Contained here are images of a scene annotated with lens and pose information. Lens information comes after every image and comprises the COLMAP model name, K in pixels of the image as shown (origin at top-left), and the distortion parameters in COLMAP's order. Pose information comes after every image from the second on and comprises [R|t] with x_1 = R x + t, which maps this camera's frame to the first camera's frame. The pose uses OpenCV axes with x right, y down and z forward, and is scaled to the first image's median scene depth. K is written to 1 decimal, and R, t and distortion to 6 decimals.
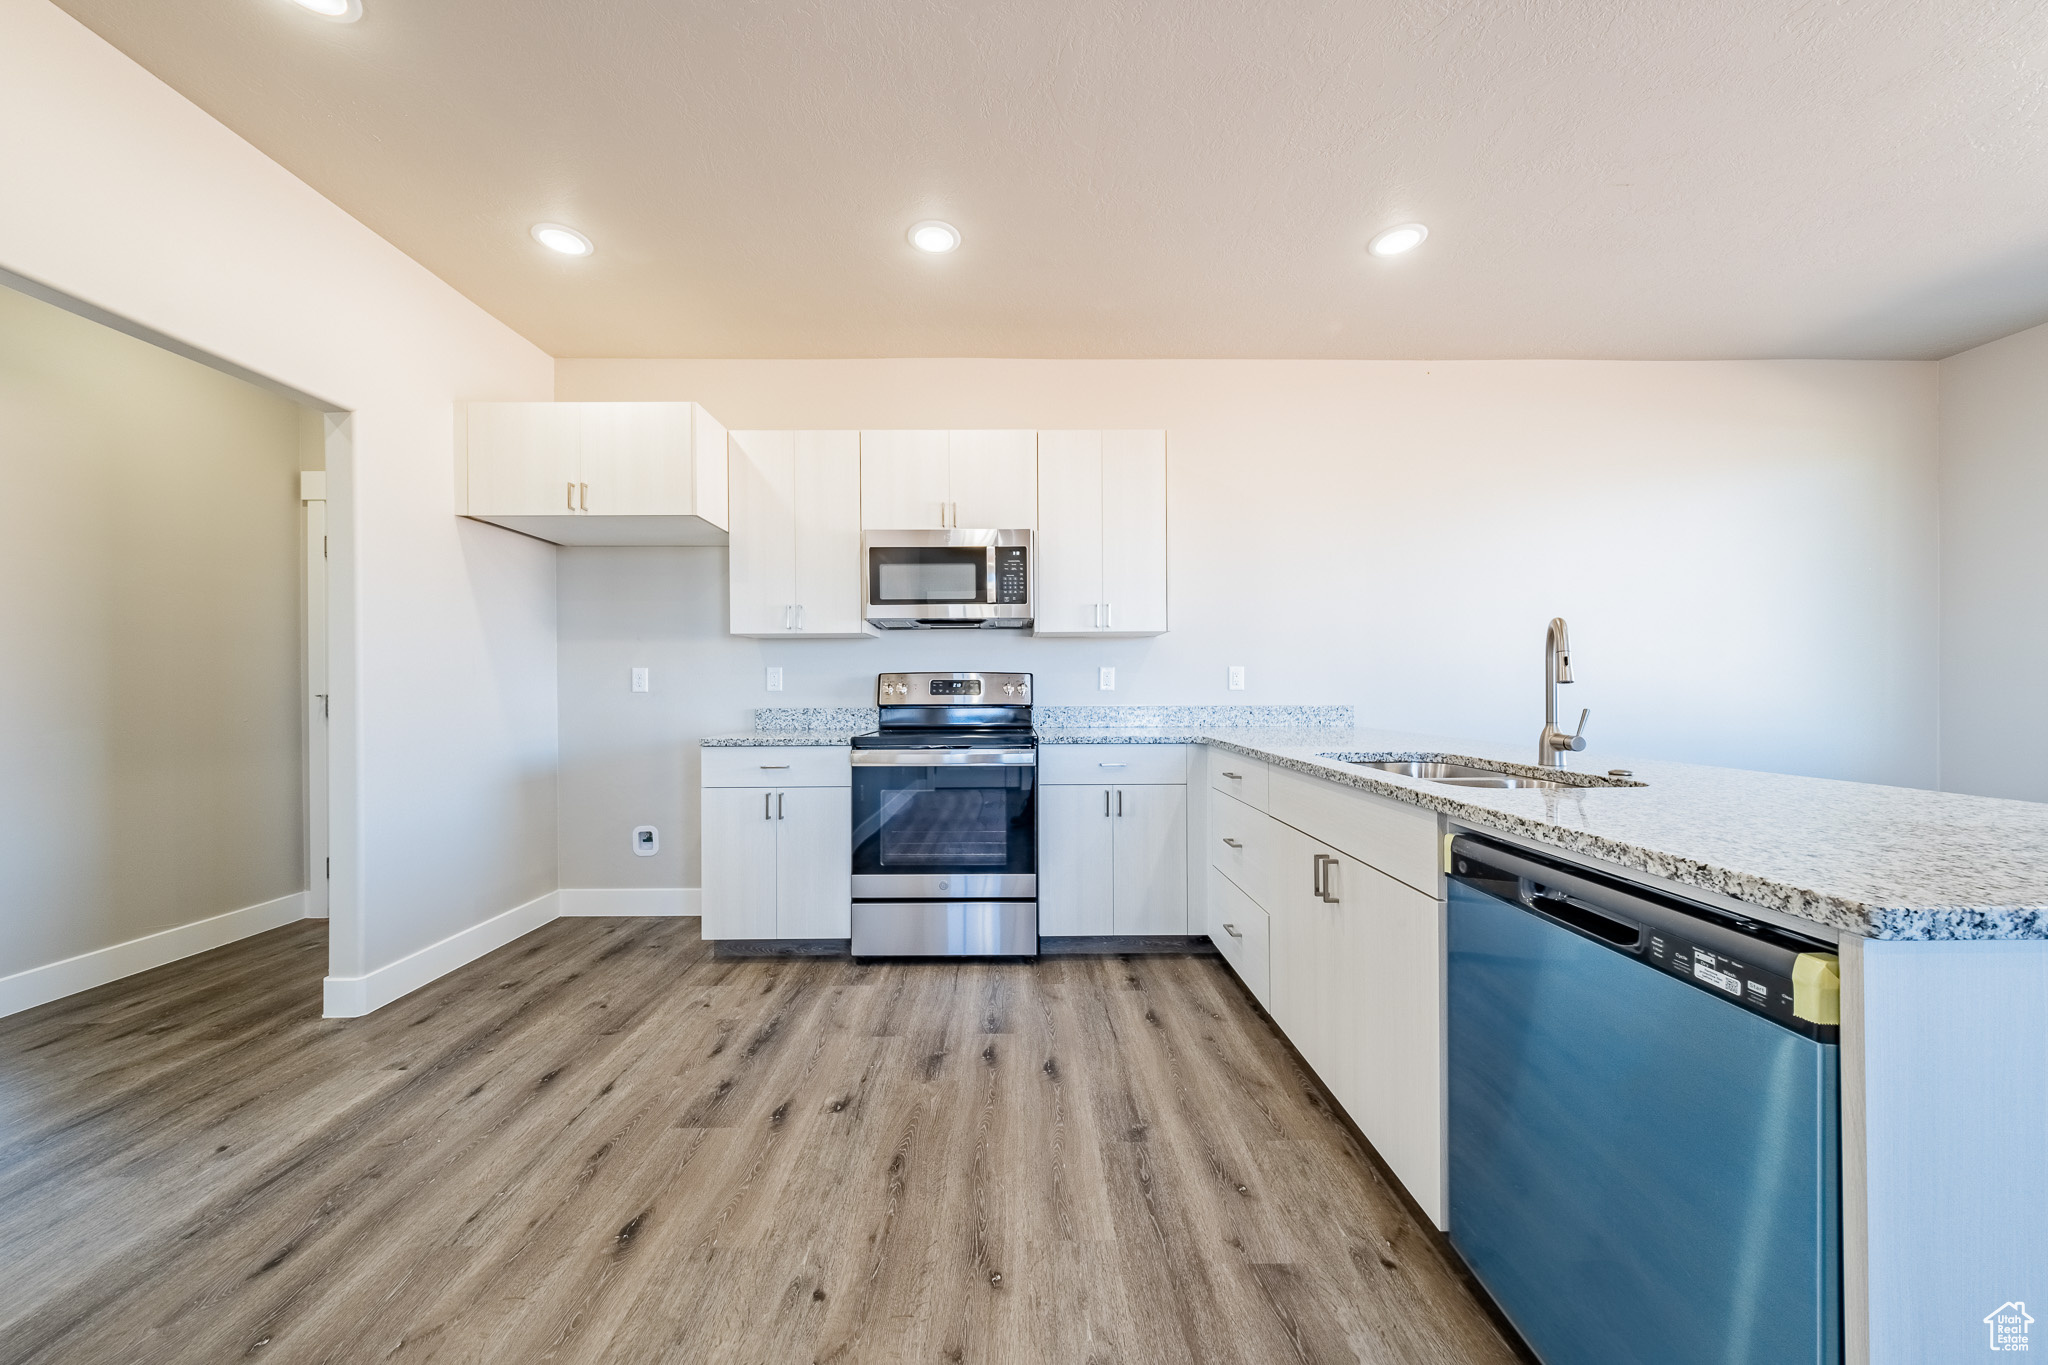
lens RADIAL K [[710.9, 0, 1026.2], [0, 710.9, 679.9], [0, 0, 1]] dist [0.001203, 0.000003]
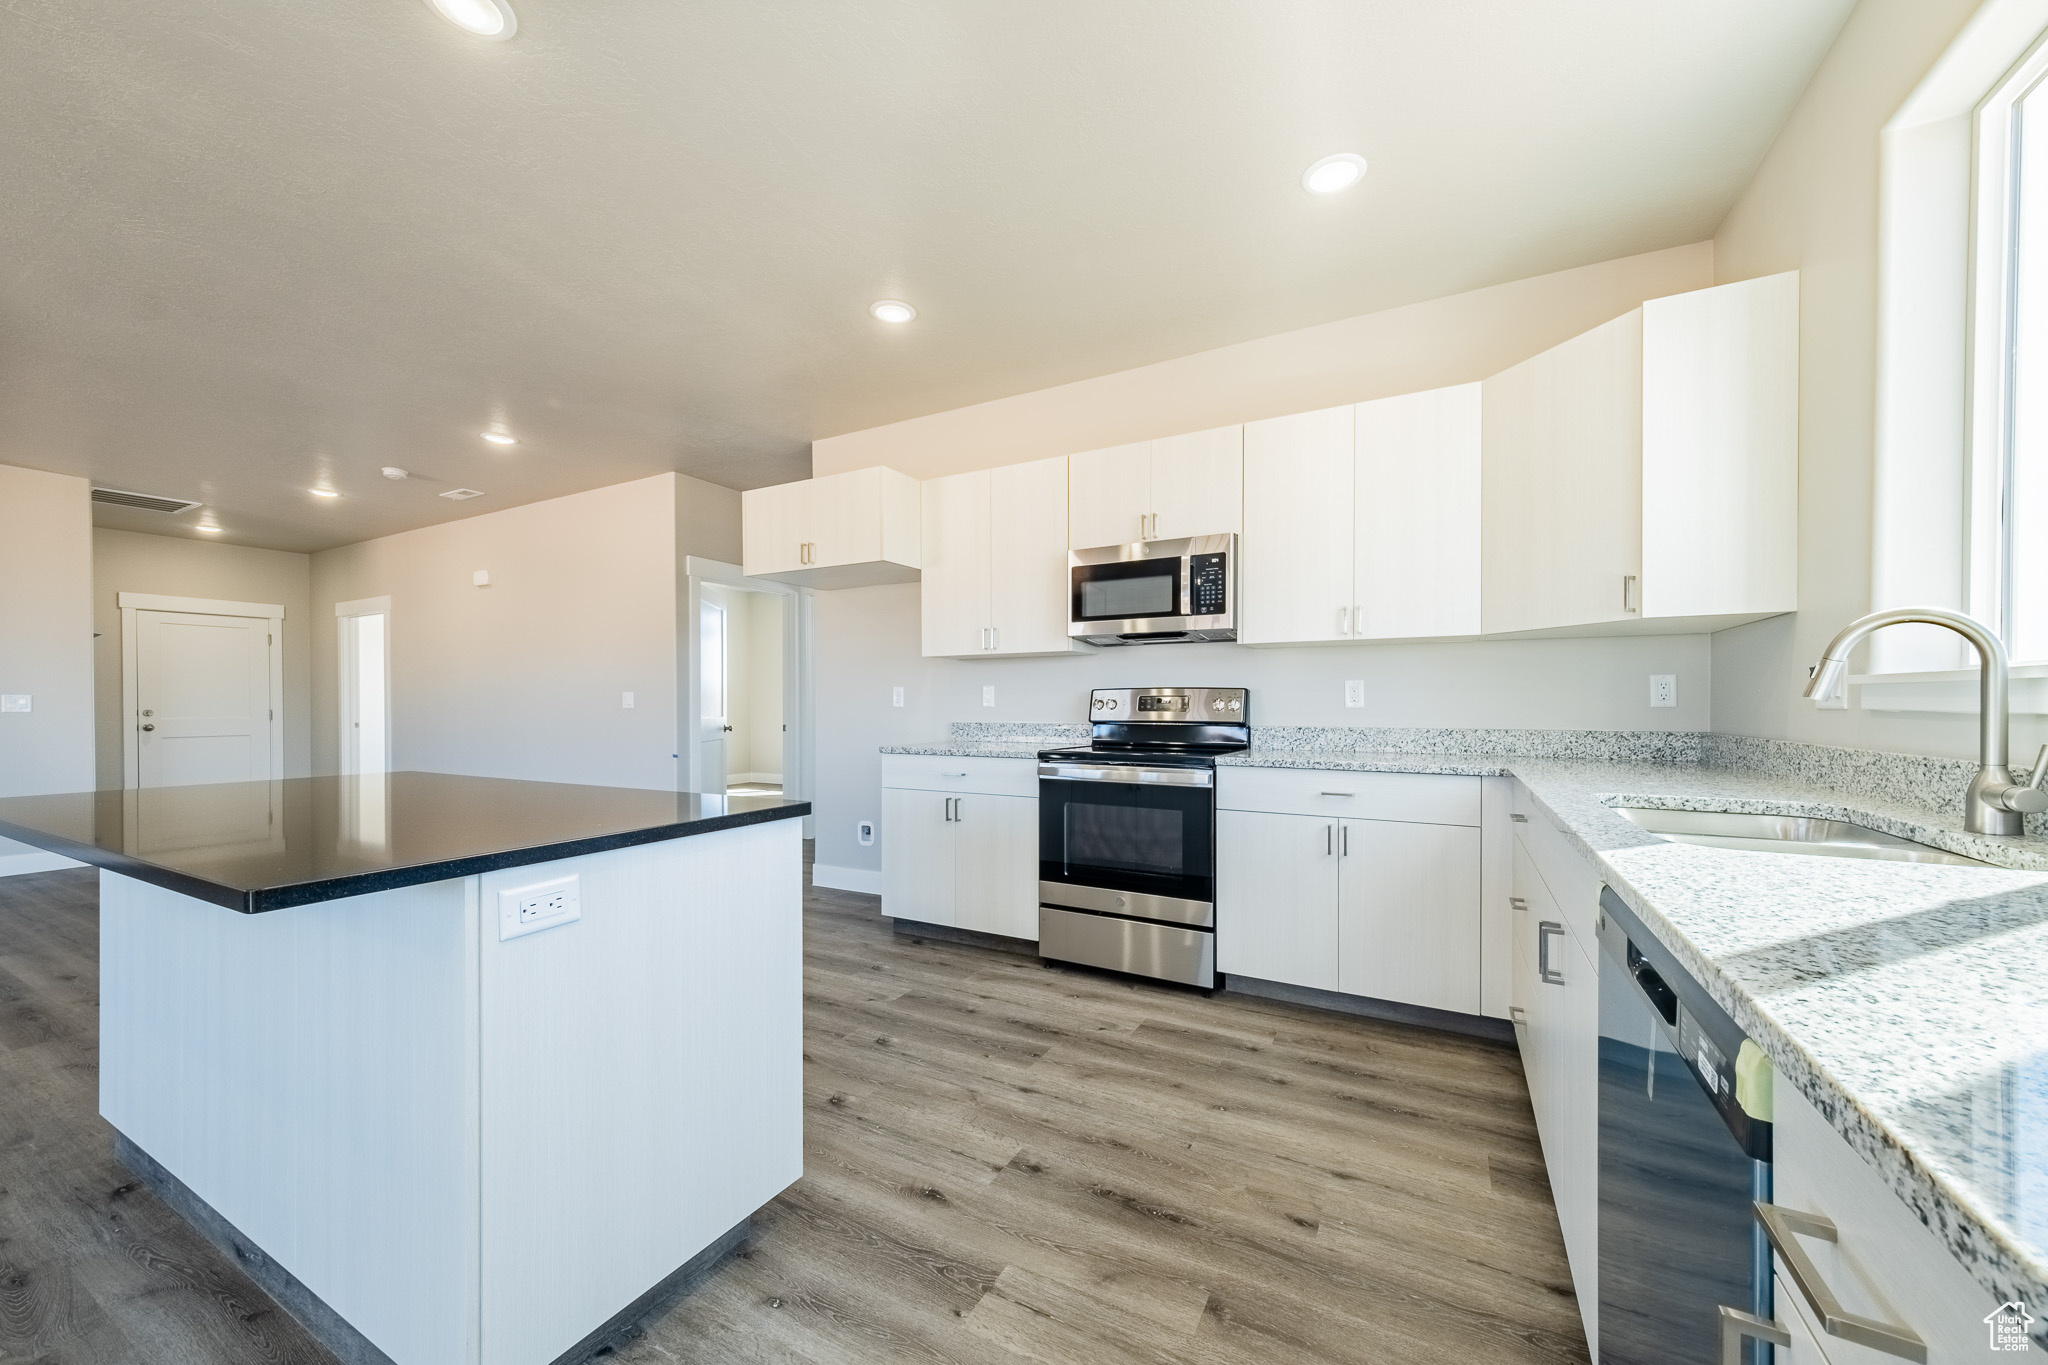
lens RADIAL K [[760.8, 0, 1029.3], [0, 760.8, 701.3], [0, 0, 1]] dist [0.002405, 0.000504]
pose [[0.871466, 0.000235, -0.490456, 0.280495], [0.004014, 0.999963, 0.007611, -0.001198], [0.490440, -0.008602, 0.871433, 0.008659]]
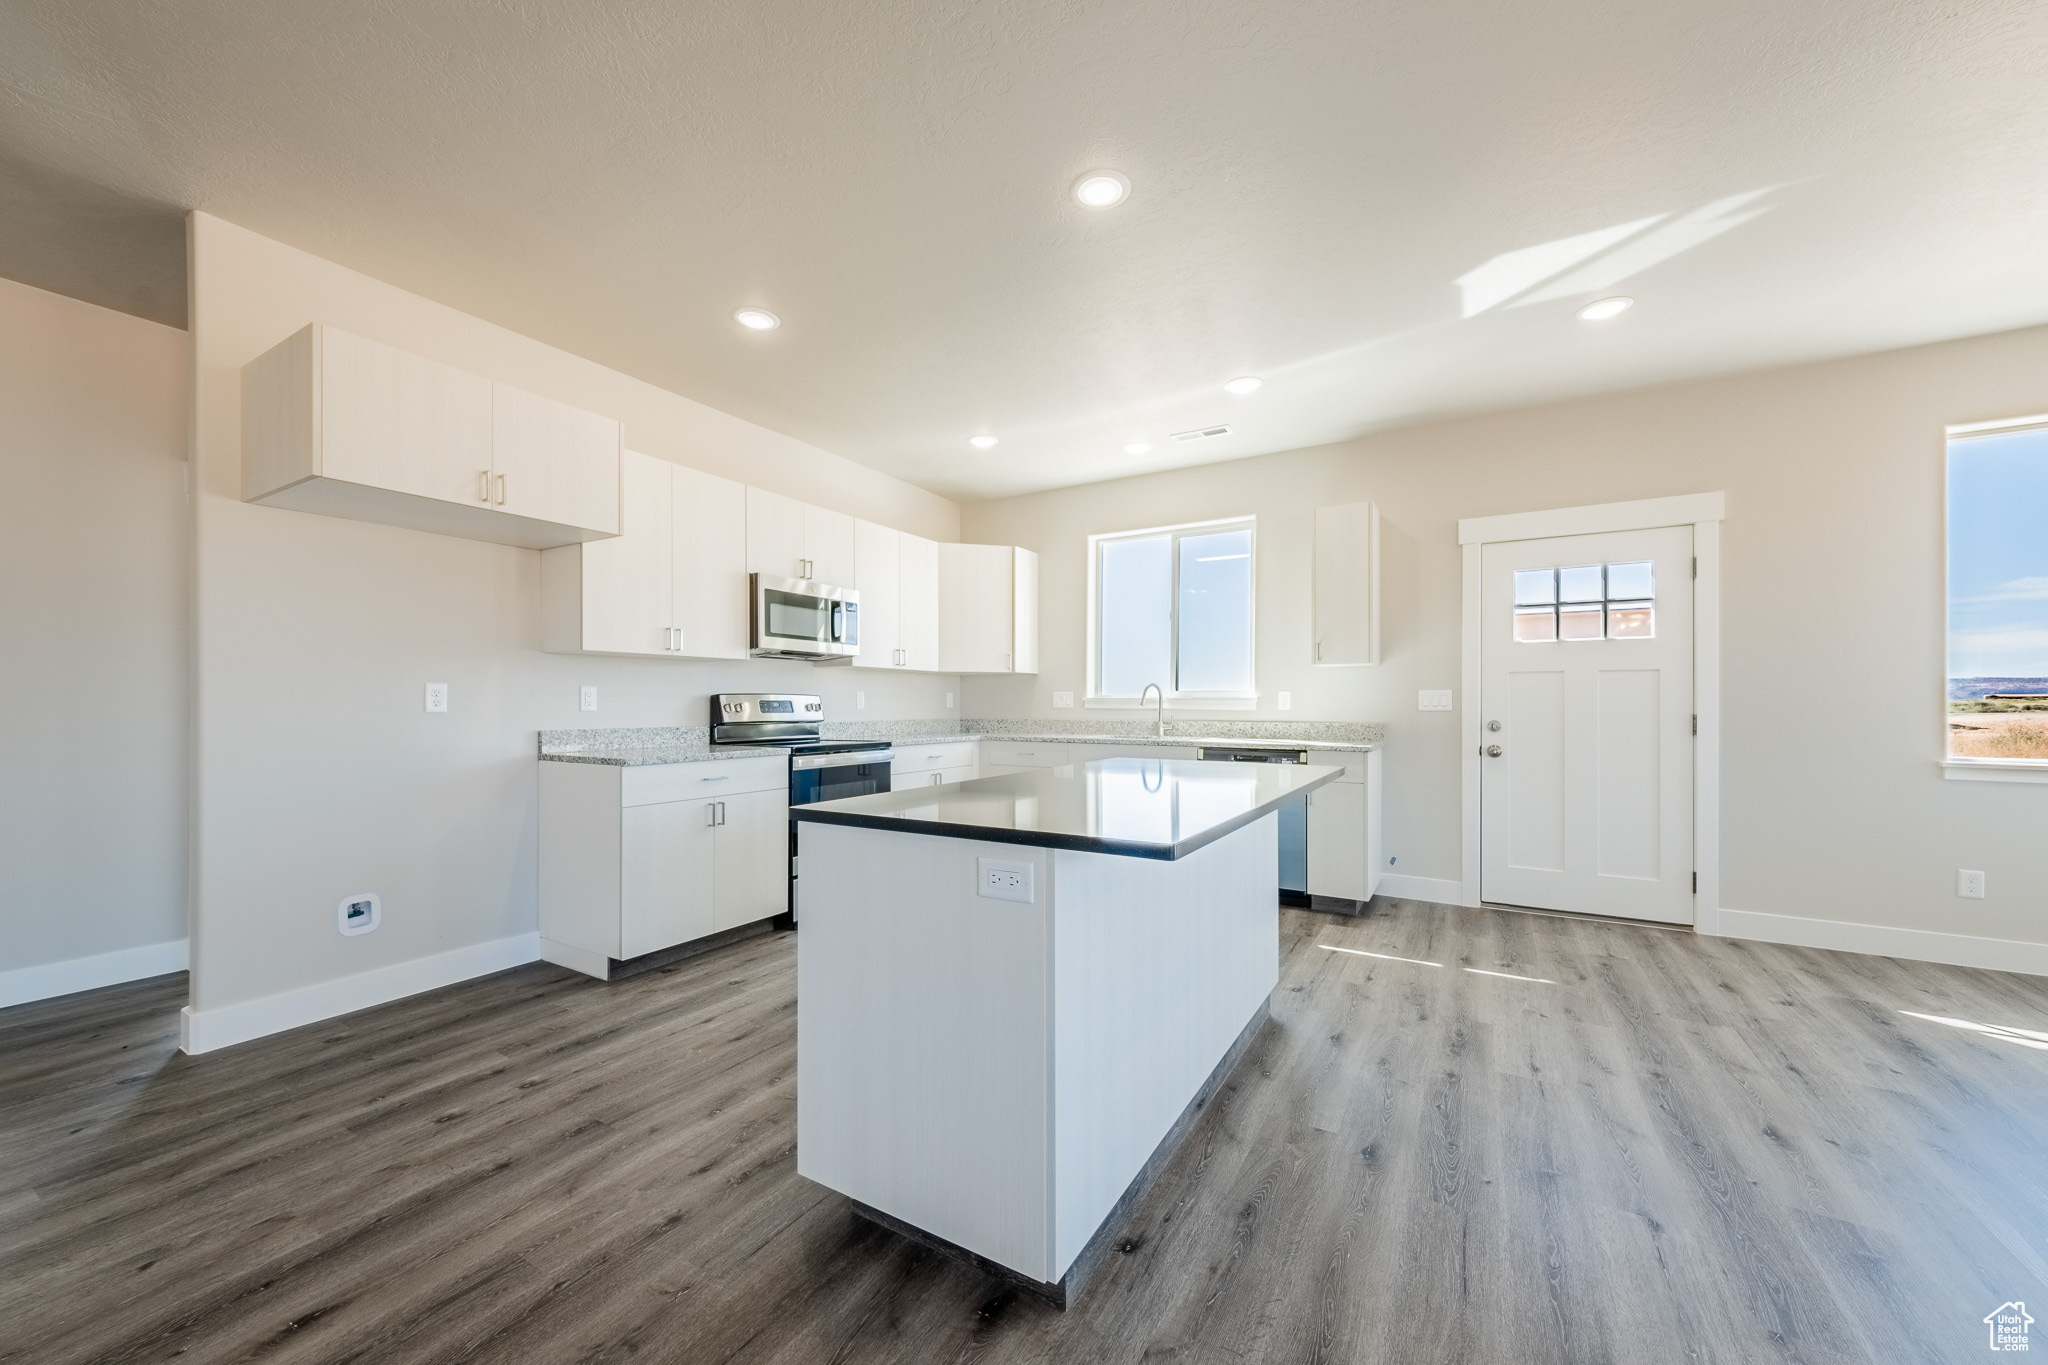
lens RADIAL K [[760.8, 0, 1020.9], [0, 760.8, 698.8], [0, 0, 1]] dist [0.002405, 0.000504]
pose [[0.528133, 0.008853, 0.849116, -1.045854], [-0.005744, 0.999960, -0.006853, 0.003501], [-0.849142, -0.001258, 0.528162, -0.033978]]
